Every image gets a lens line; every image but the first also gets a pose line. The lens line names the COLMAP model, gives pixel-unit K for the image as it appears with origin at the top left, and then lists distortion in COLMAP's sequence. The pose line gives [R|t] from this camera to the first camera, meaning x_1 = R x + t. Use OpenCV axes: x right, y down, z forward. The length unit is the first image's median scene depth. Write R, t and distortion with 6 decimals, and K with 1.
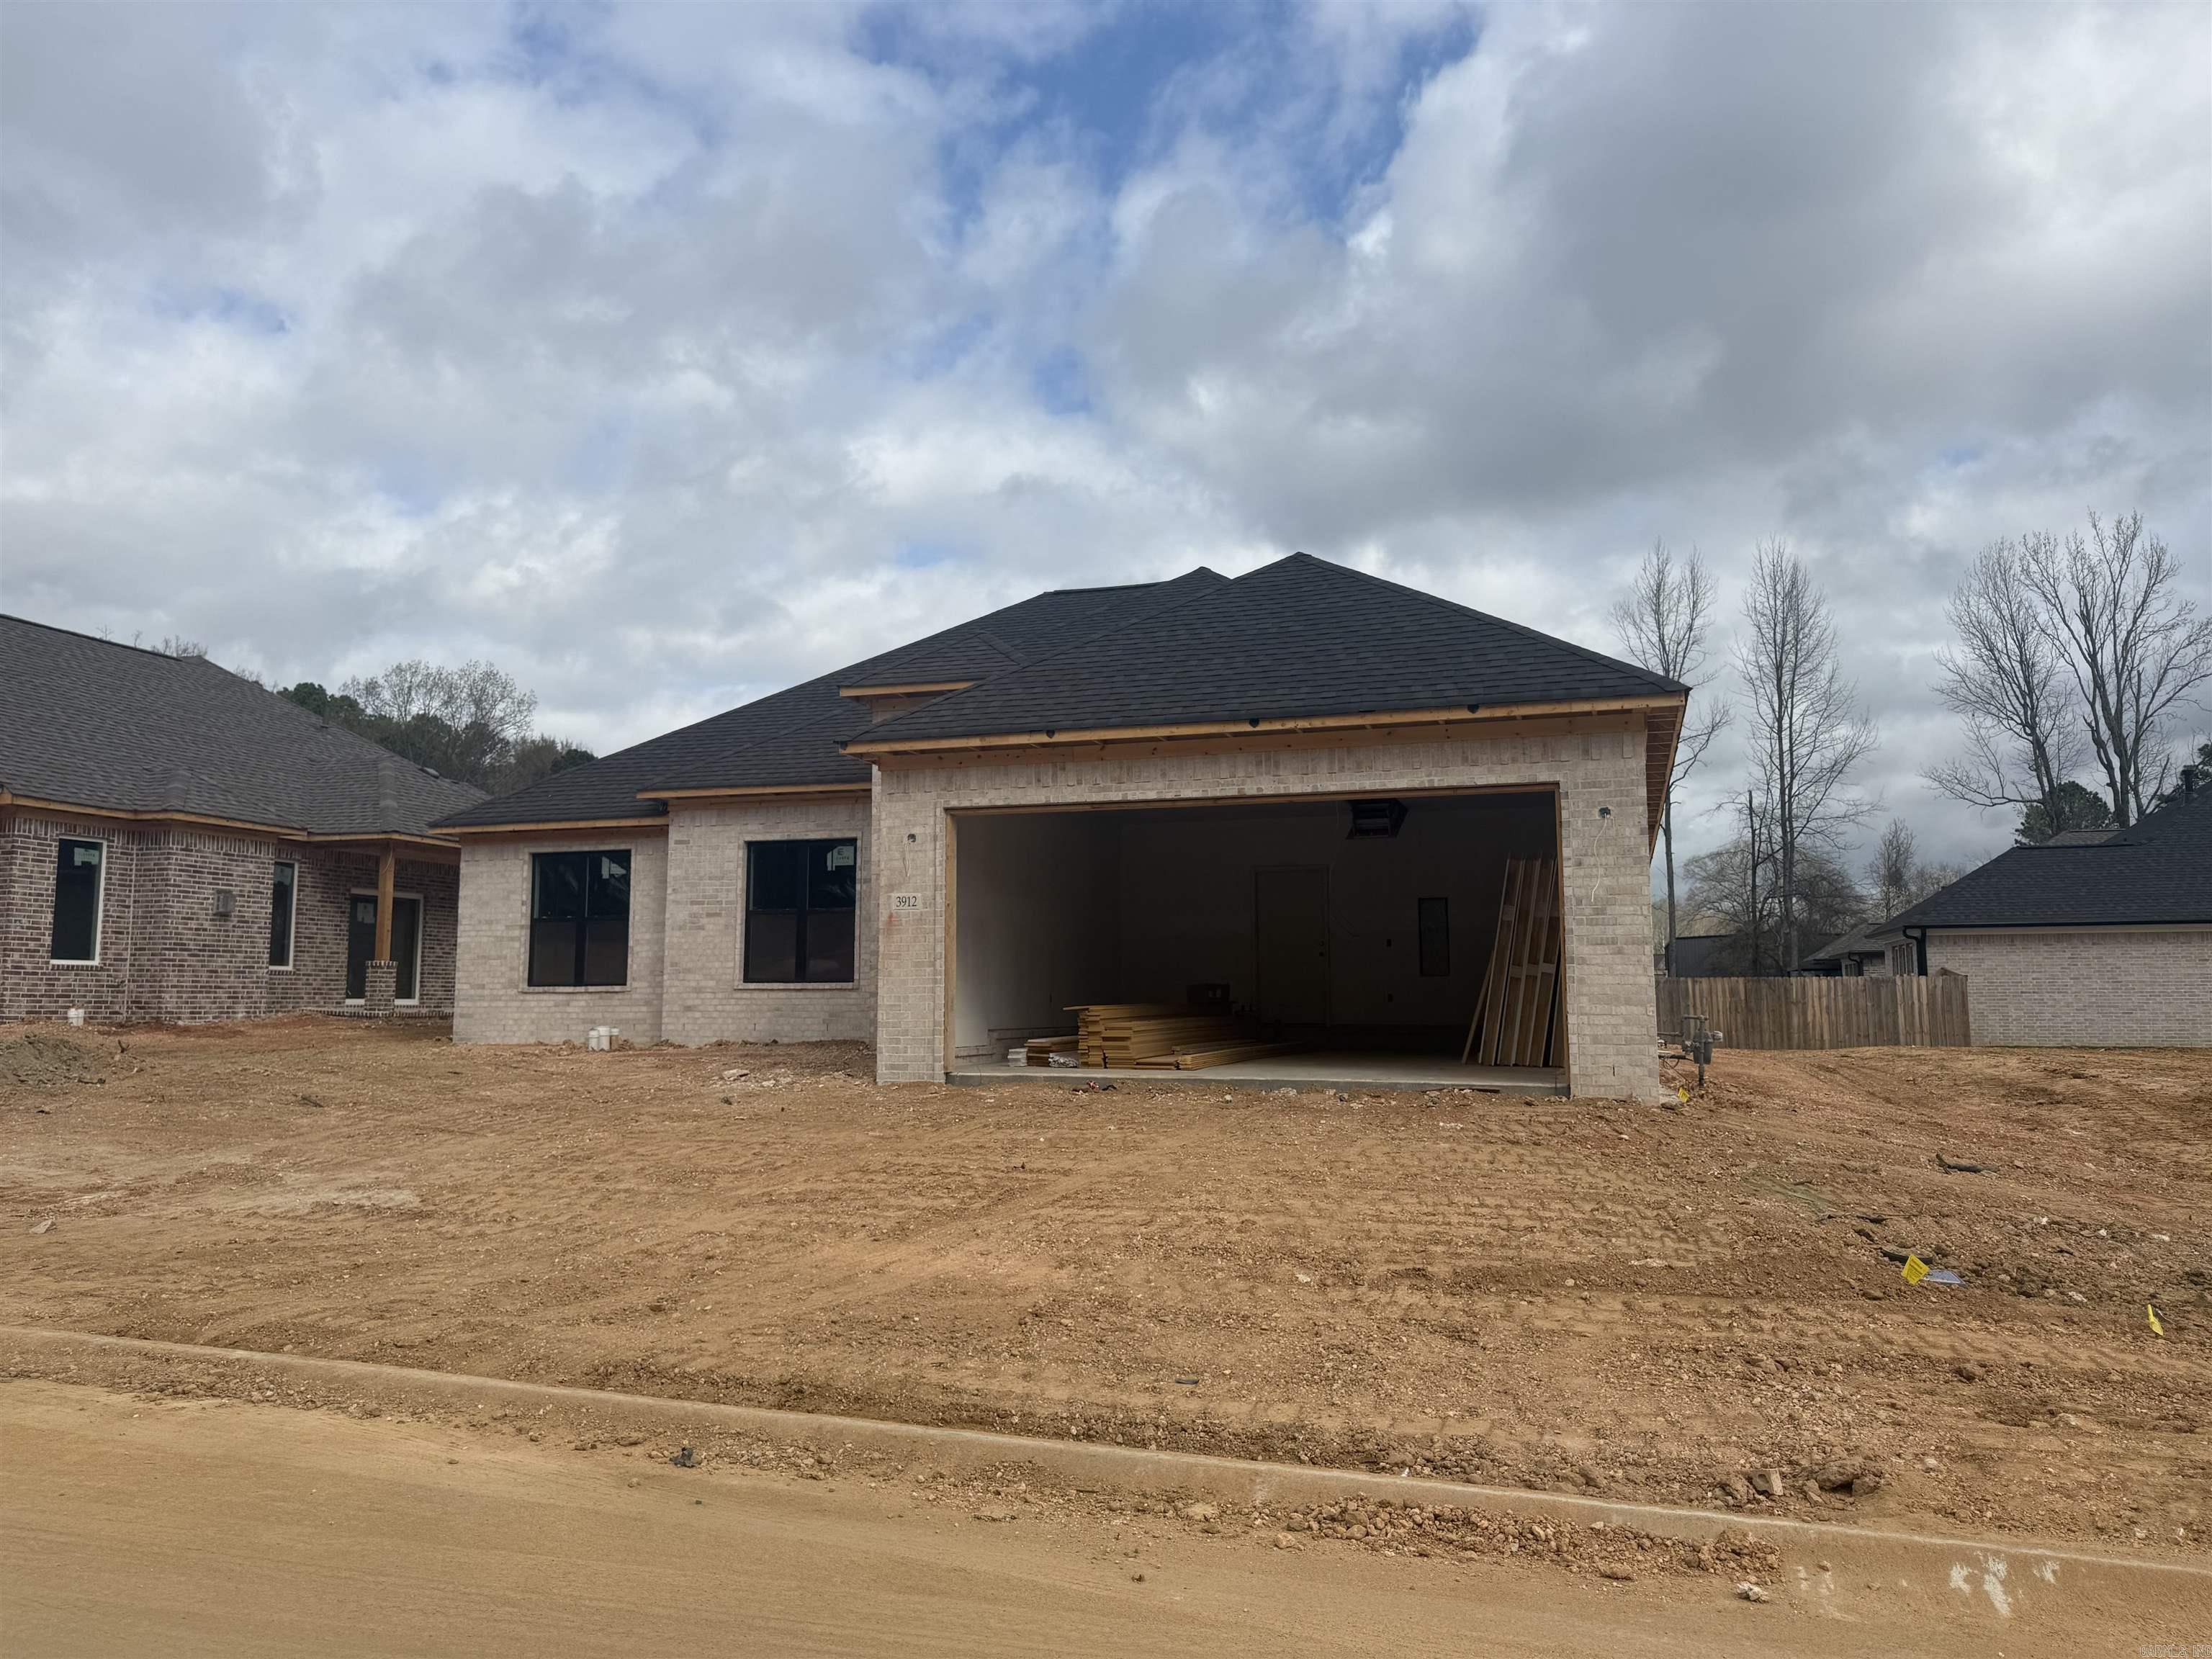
lens RADIAL K [[1526.7, 0, 1106.0], [0, 1526.7, 829.5], [0, 0, 1]] dist [0.092653, 0.000333]
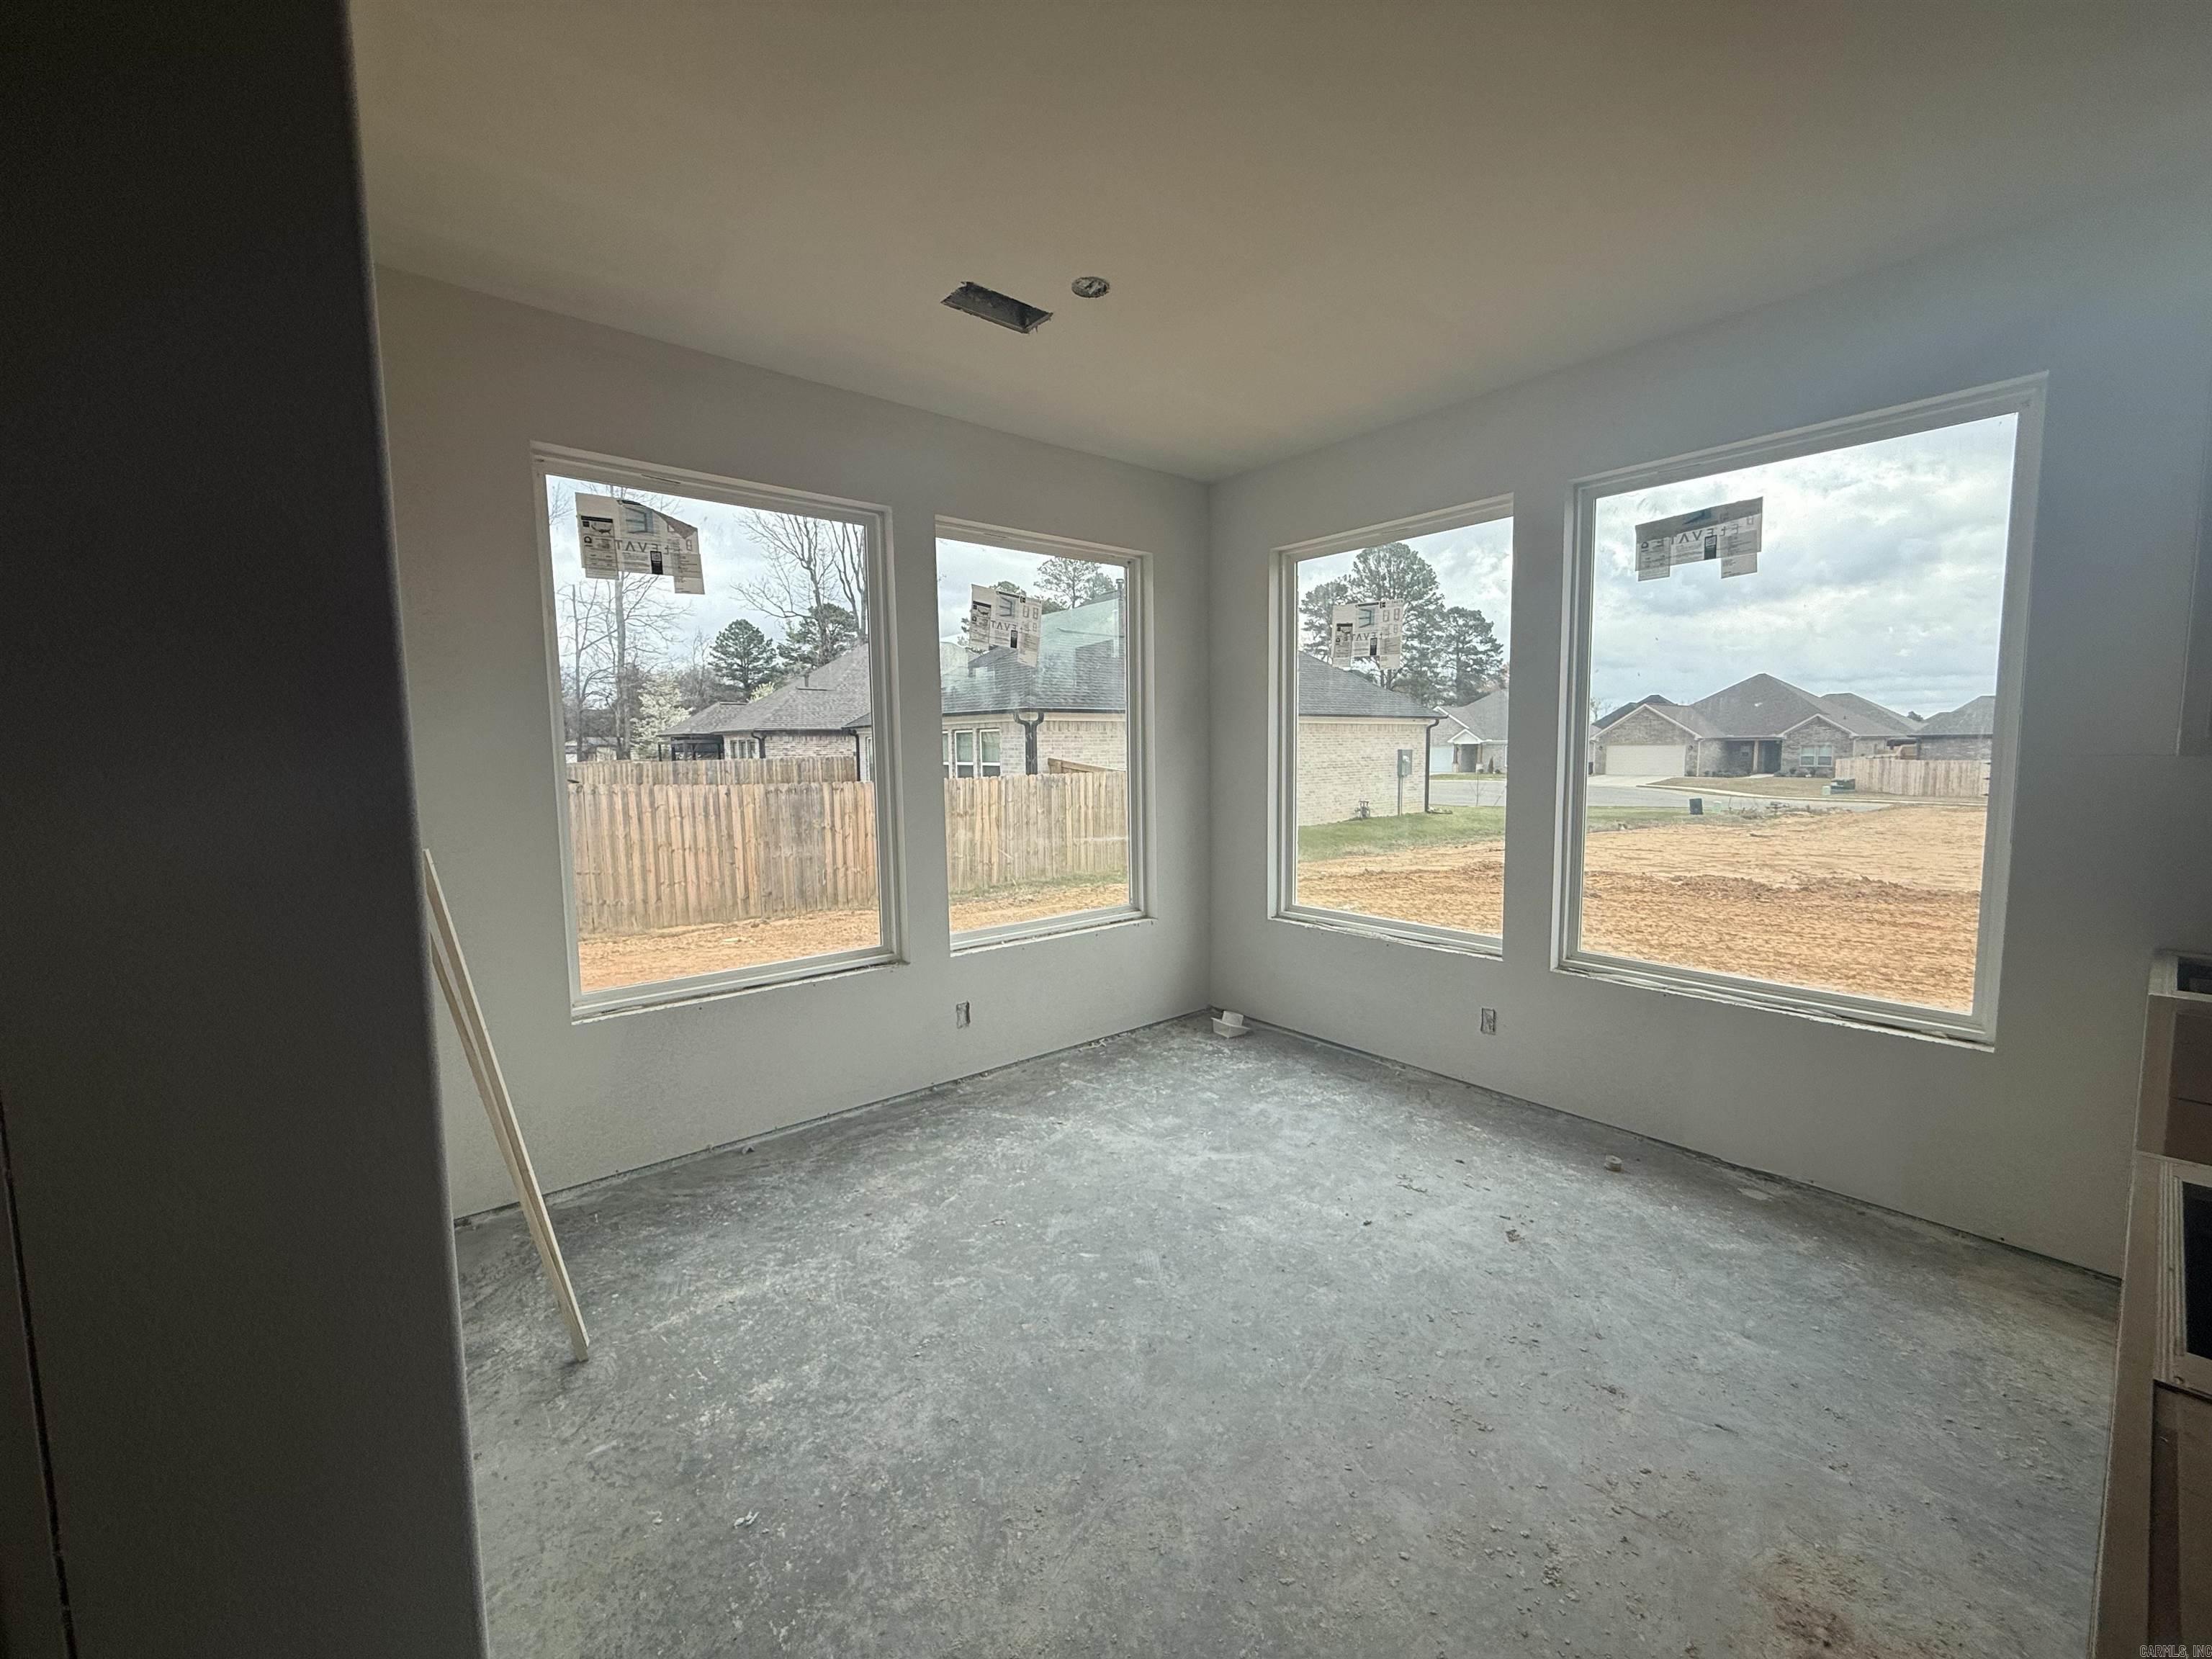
lens RADIAL K [[887.8, 0, 1106.0], [0, 887.8, 829.5], [0, 0, 1]] dist [-0.000777, 0.000505]
pose [[0.508959, -0.089296, 0.856147, 0.242246], [-0.076589, 0.985962, 0.148366, 0.098234], [-0.857377, -0.141084, 0.494975, 1.404373]]
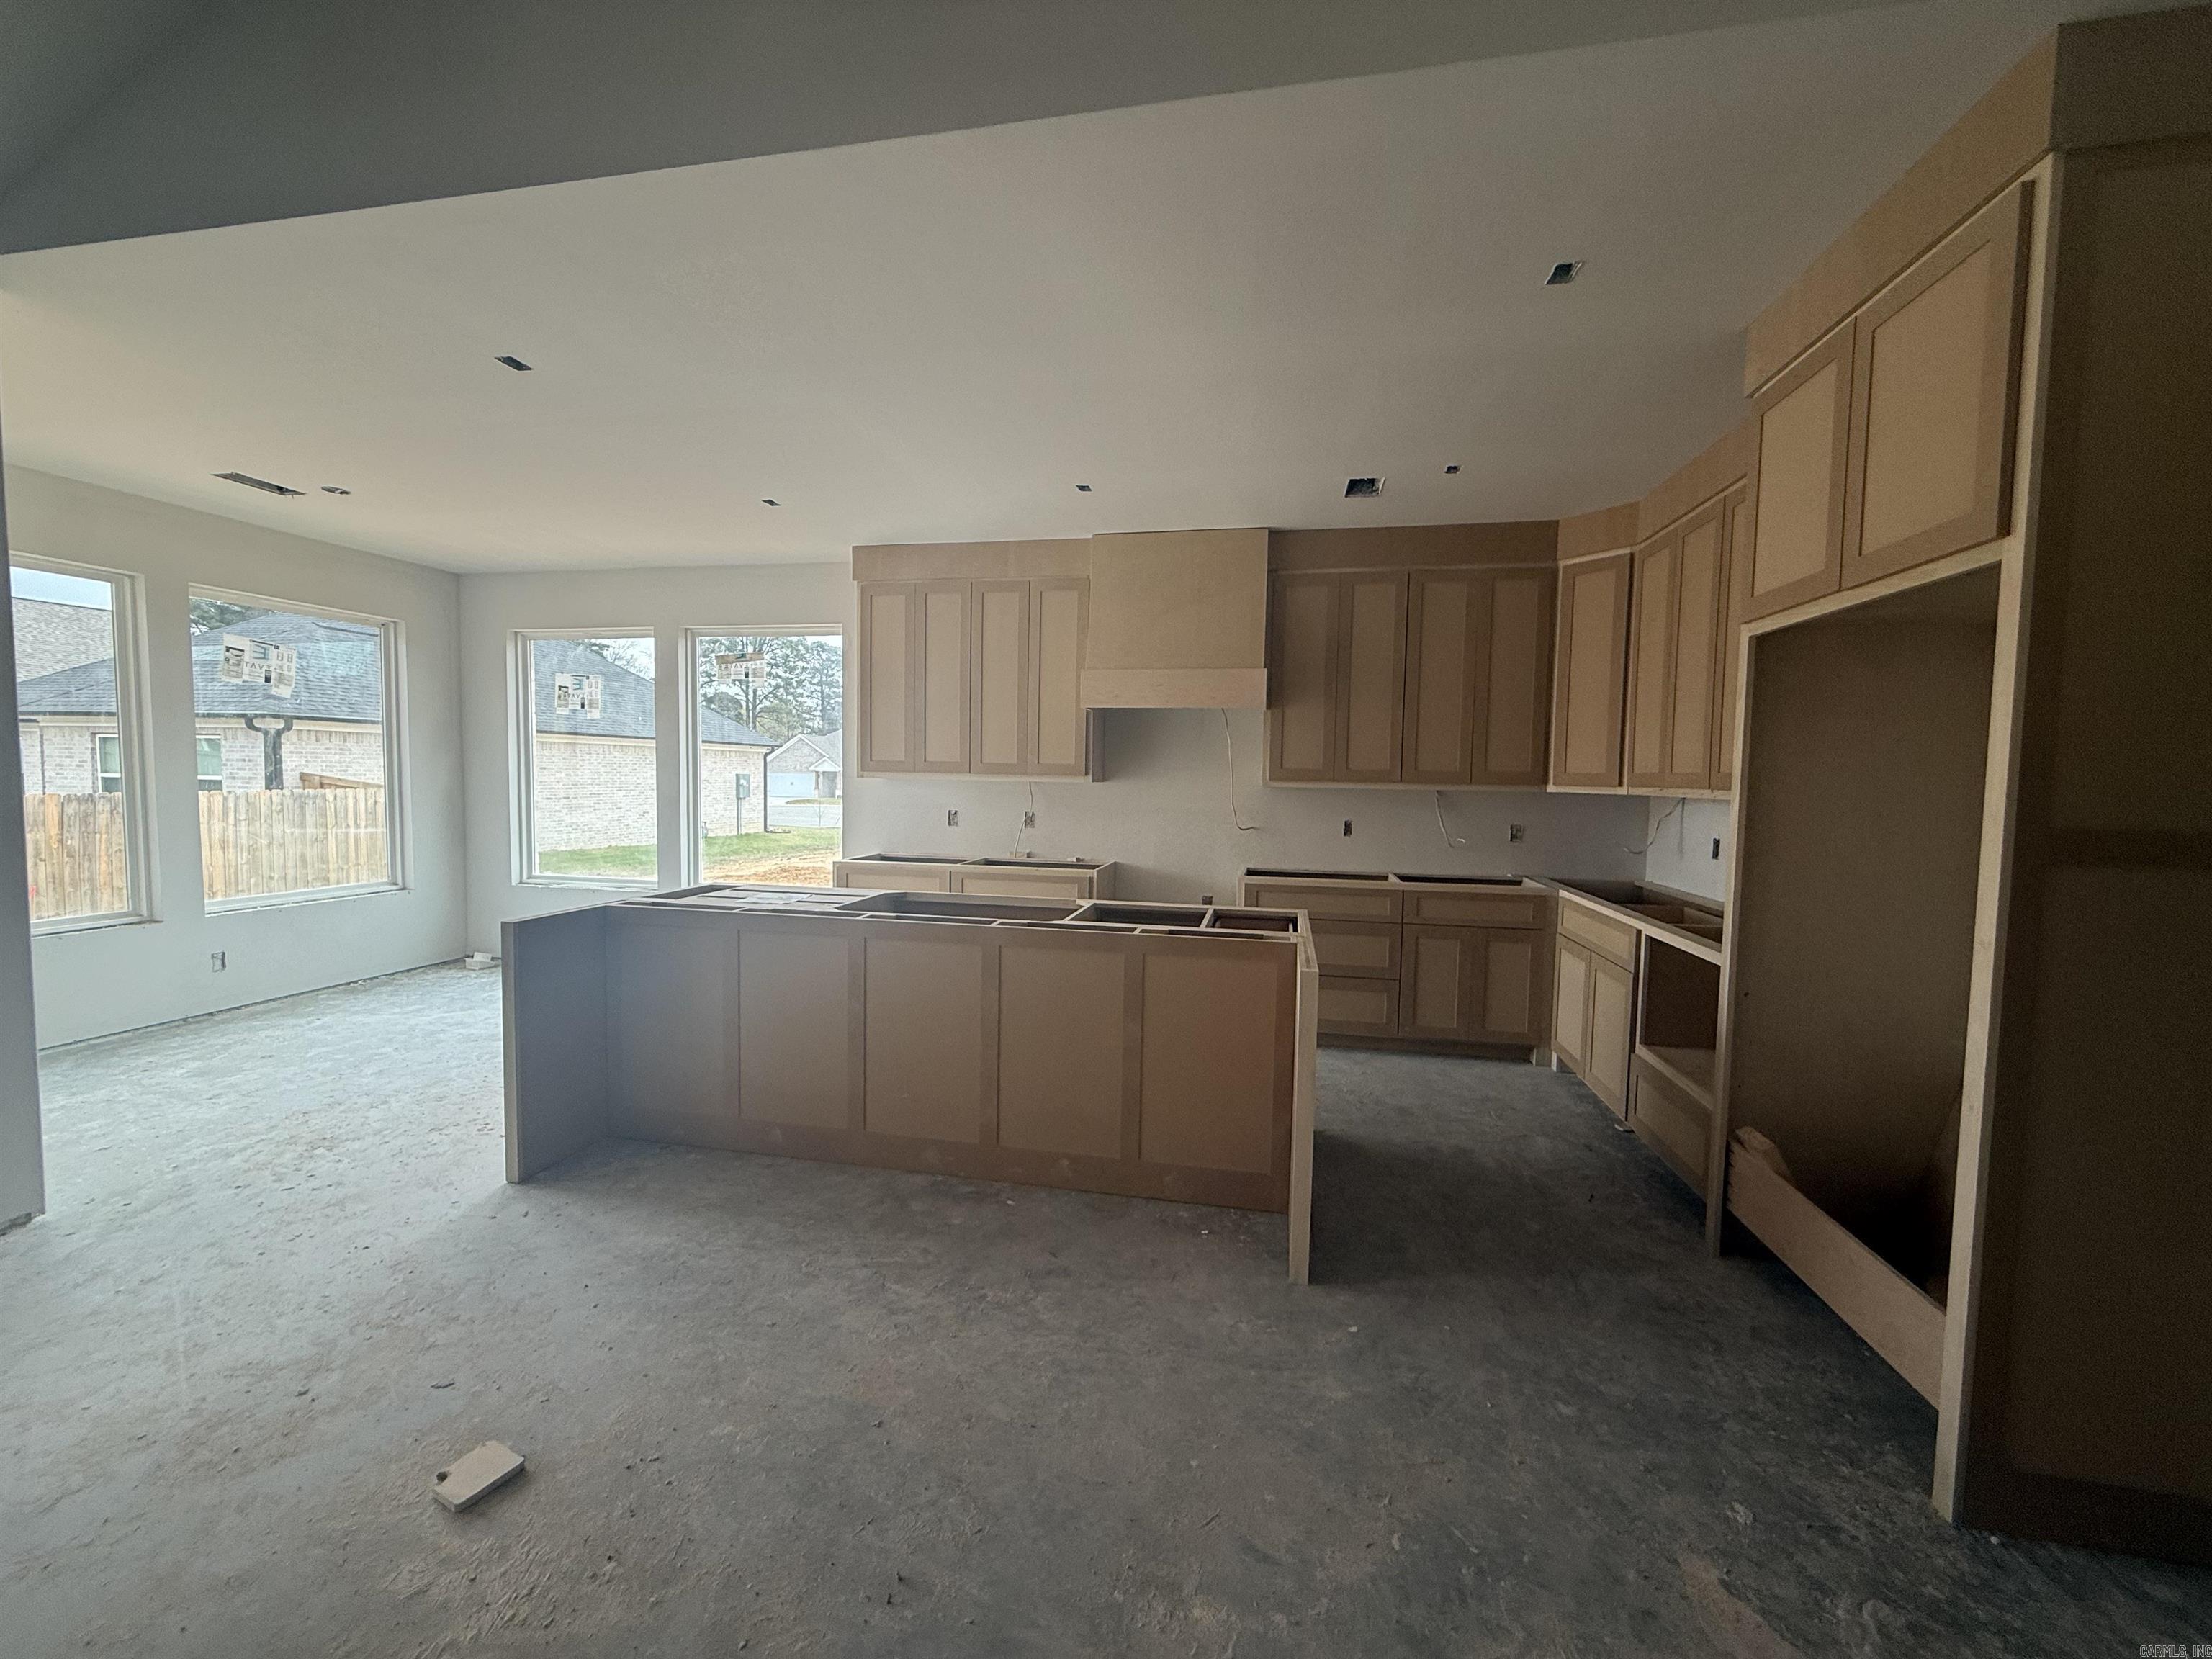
lens RADIAL K [[887.8, 0, 1106.0], [0, 887.8, 829.5], [0, 0, 1]] dist [-0.000777, 0.000505]
pose [[-0.137940, -0.066474, 0.988207, 0.103711], [-0.122850, 0.991189, 0.049526, 0.088258], [-0.982792, -0.114570, -0.144891, 1.312058]]
